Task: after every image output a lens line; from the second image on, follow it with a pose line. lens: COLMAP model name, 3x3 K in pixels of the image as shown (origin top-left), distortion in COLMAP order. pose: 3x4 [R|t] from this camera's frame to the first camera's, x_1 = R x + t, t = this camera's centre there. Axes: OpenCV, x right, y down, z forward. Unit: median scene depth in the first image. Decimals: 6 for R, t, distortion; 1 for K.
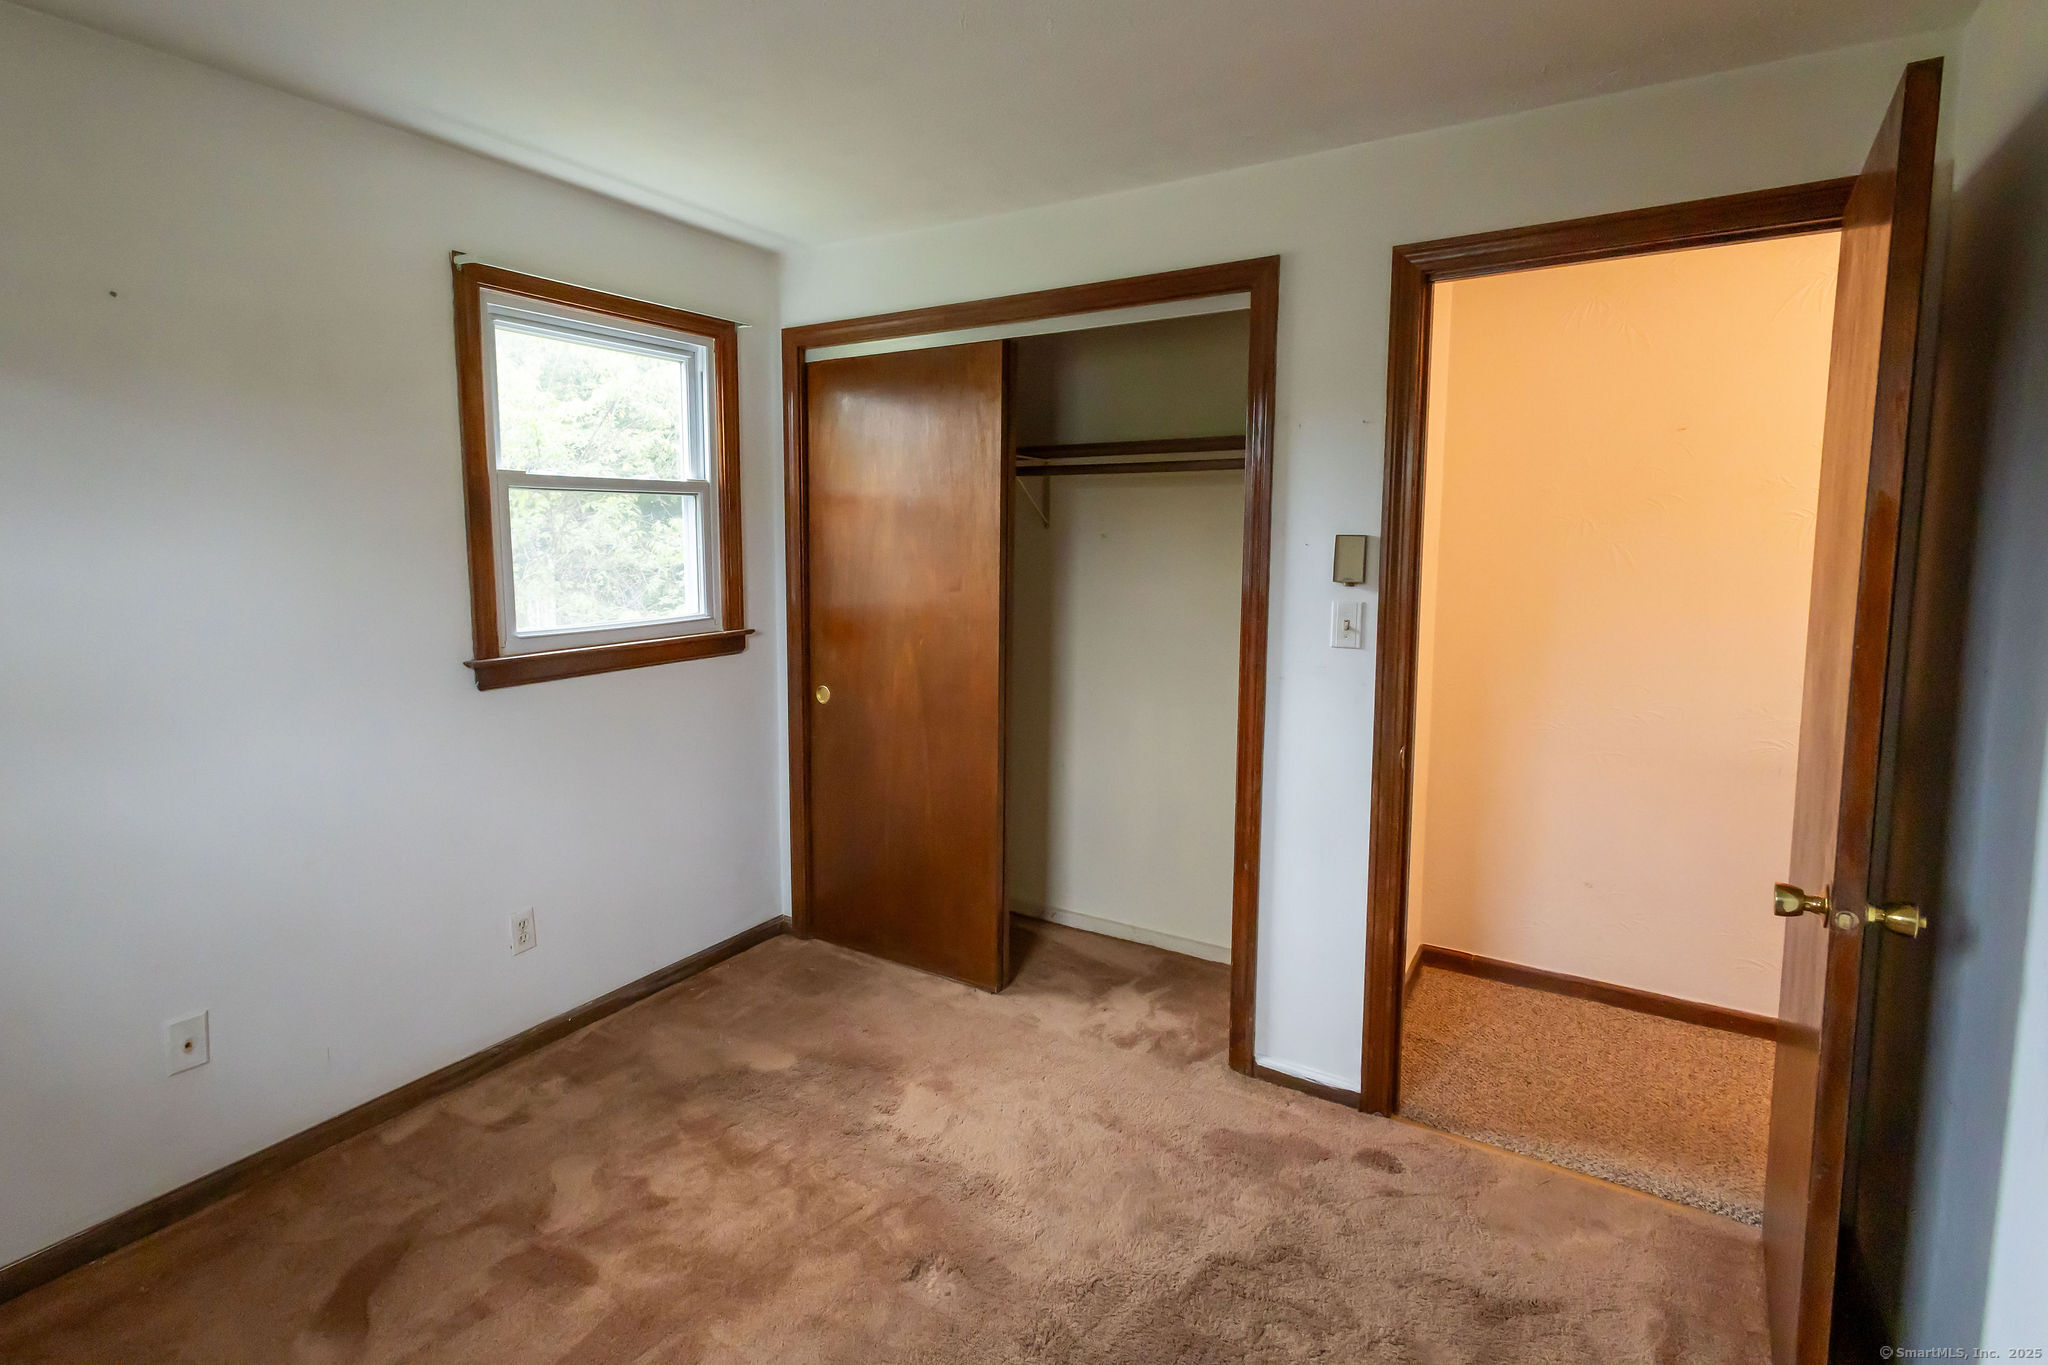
lens RADIAL K [[964.4, 0, 1024.1], [0, 964.4, 638.7], [0, 0, 1]] dist [-0.001004, -0.000101]
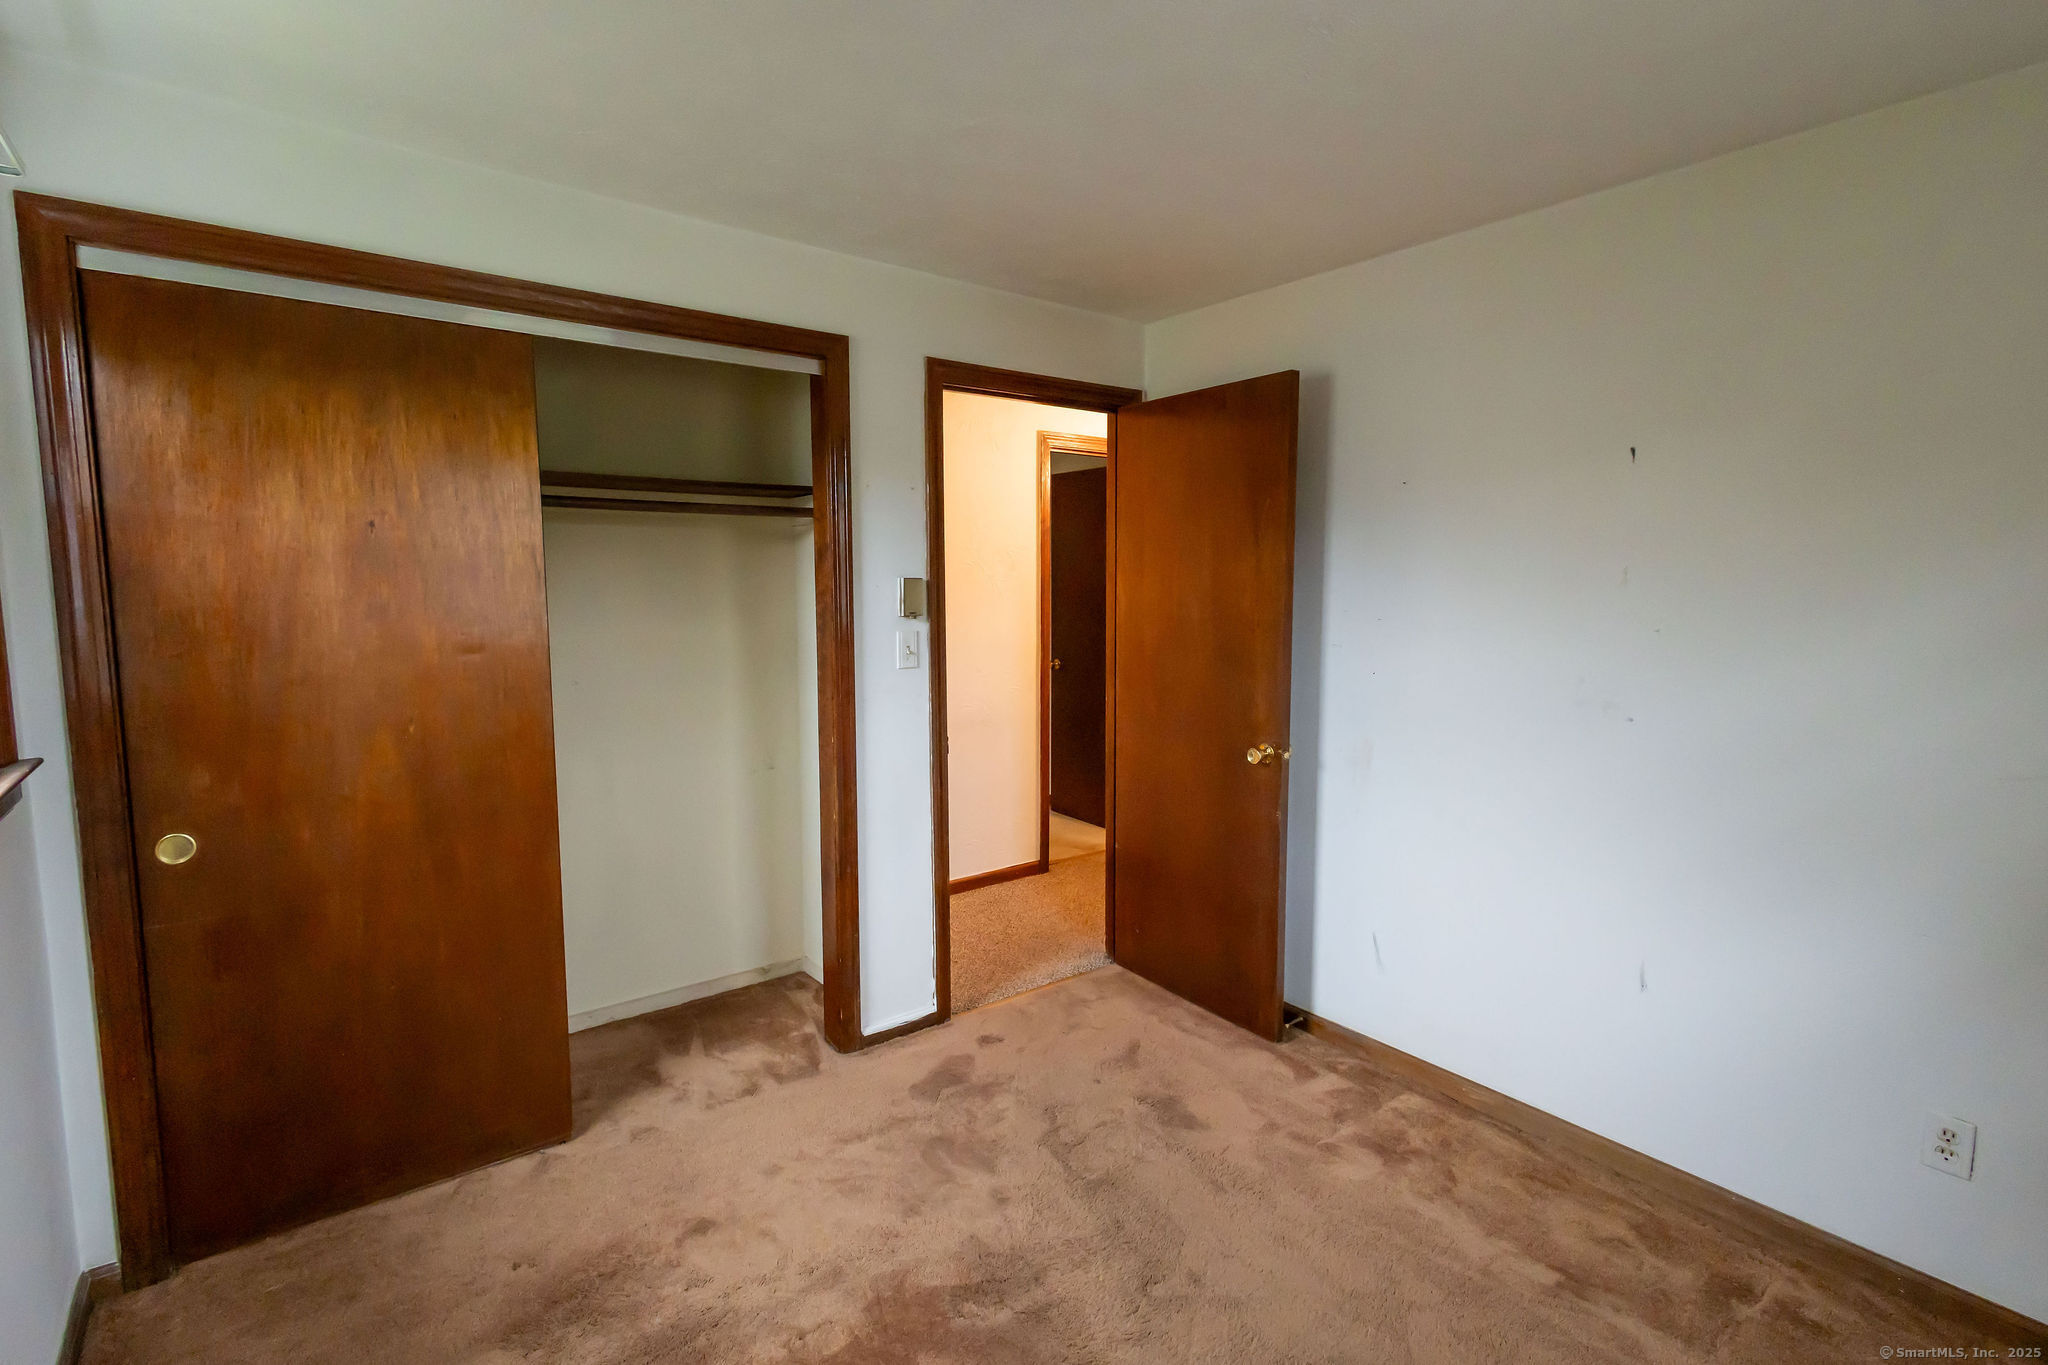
lens RADIAL K [[888.4, 0, 1018.7], [0, 888.4, 671.0], [0, 0, 1]] dist [0.000925, 0.000441]
pose [[0.384502, -0.100272, 0.917662, -0.650521], [0.096519, 0.993001, 0.068063, -0.050054], [-0.918064, 0.062401, 0.391489, 0.404547]]
